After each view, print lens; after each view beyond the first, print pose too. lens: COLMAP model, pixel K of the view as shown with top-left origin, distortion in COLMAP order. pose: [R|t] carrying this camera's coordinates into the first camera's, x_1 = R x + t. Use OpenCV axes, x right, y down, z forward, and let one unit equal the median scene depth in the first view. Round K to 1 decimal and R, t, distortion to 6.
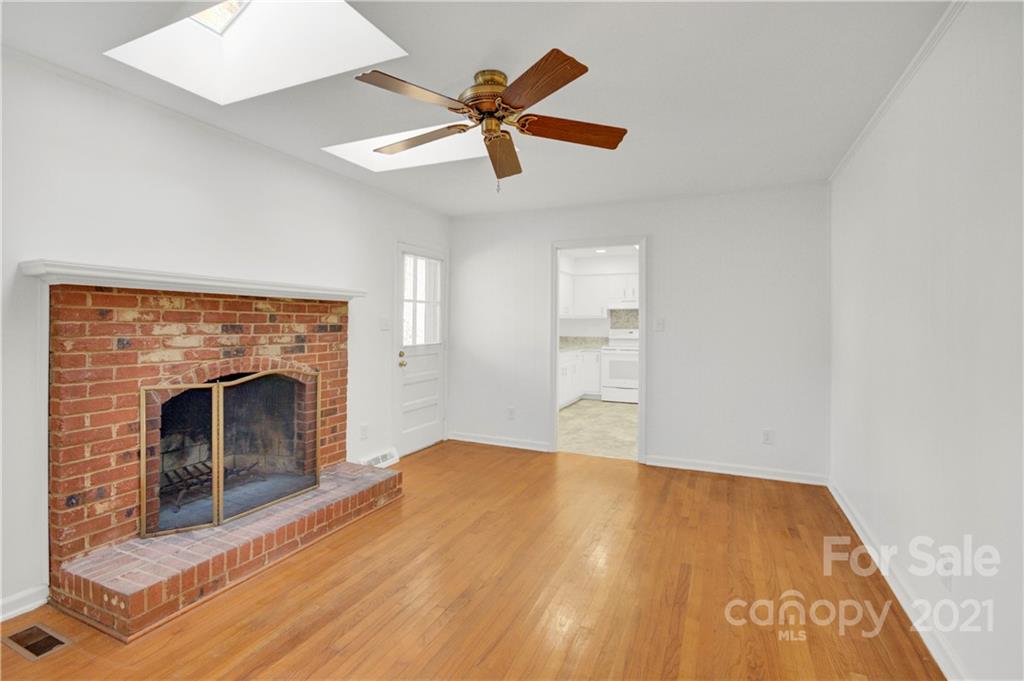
lens RADIAL K [[493.7, 0, 482.6], [0, 493.7, 319.9], [0, 0, 1]] dist [0.000252, -0.000428]
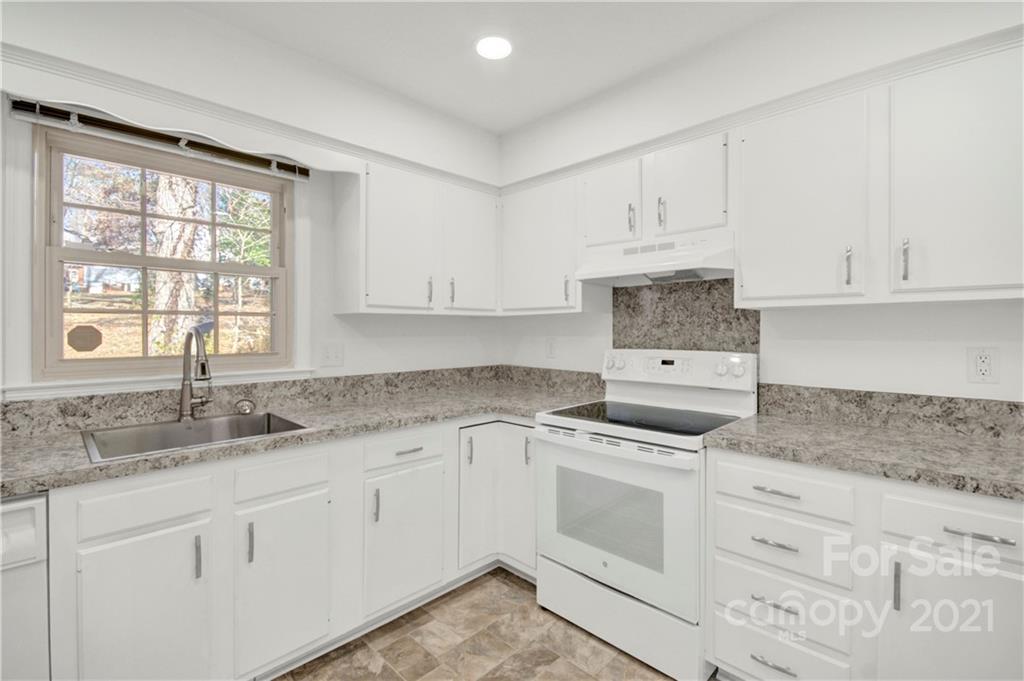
lens RADIAL K [[457.5, 0, 524.0], [0, 457.5, 332.9], [0, 0, 1]] dist [0.001422, -0.000205]
pose [[0.952712, -0.008742, -0.303750, 0.823223], [0.010888, 0.999926, 0.005372, 0.018372], [0.303680, -0.008426, 0.952737, 1.954865]]
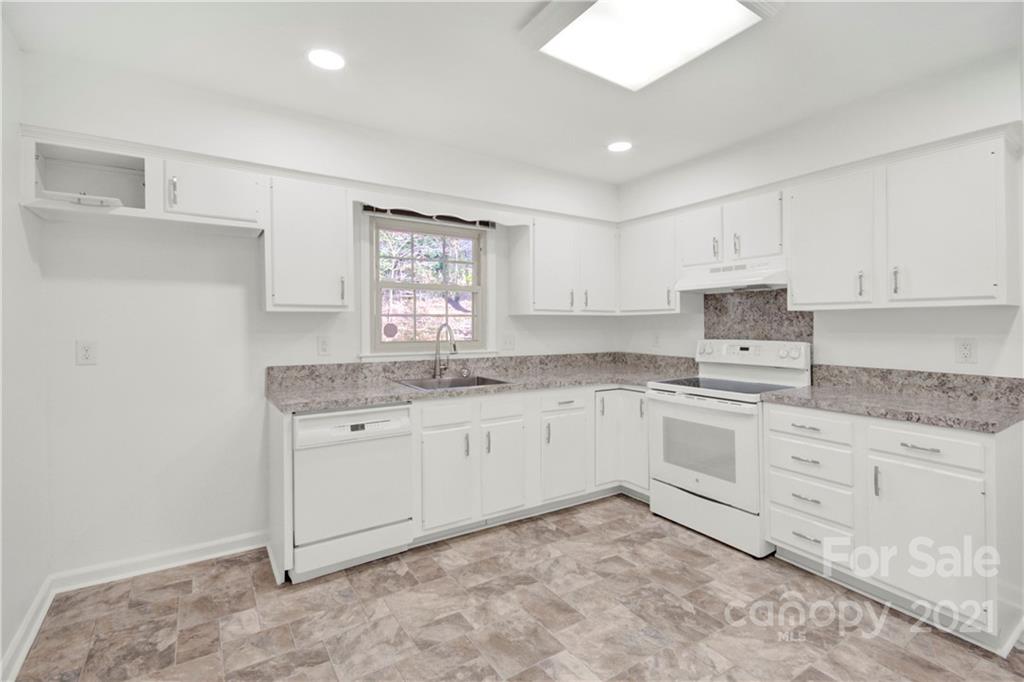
lens RADIAL K [[463.3, 0, 524.8], [0, 463.3, 324.9], [0, 0, 1]] dist [-0.000056, -0.000229]
pose [[0.864823, -0.011091, -0.501953, 0.914314], [0.010509, 0.999937, -0.003987, 0.017201], [0.501966, -0.001827, 0.864885, 1.589798]]
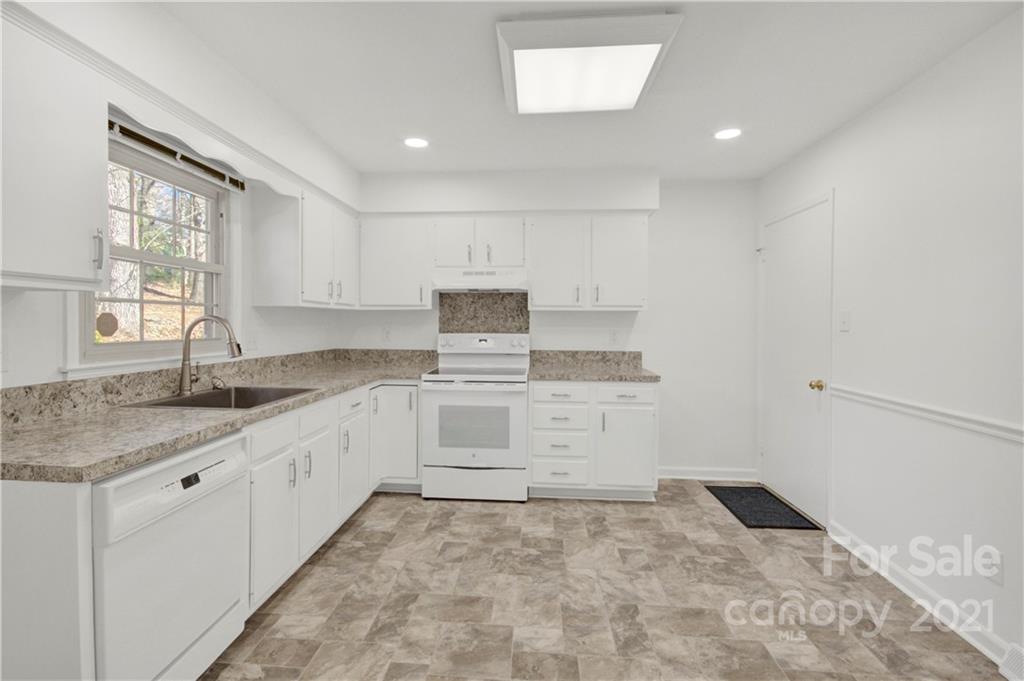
lens RADIAL K [[455.5, 0, 500.2], [0, 455.5, 322.8], [0, 0, 1]] dist [-0.011447, -0.000045]
pose [[0.928456, -0.003542, 0.371424, 0.412175], [0.002027, 0.999988, 0.004469, 0.018608], [-0.371436, -0.003396, 0.928452, 1.569806]]
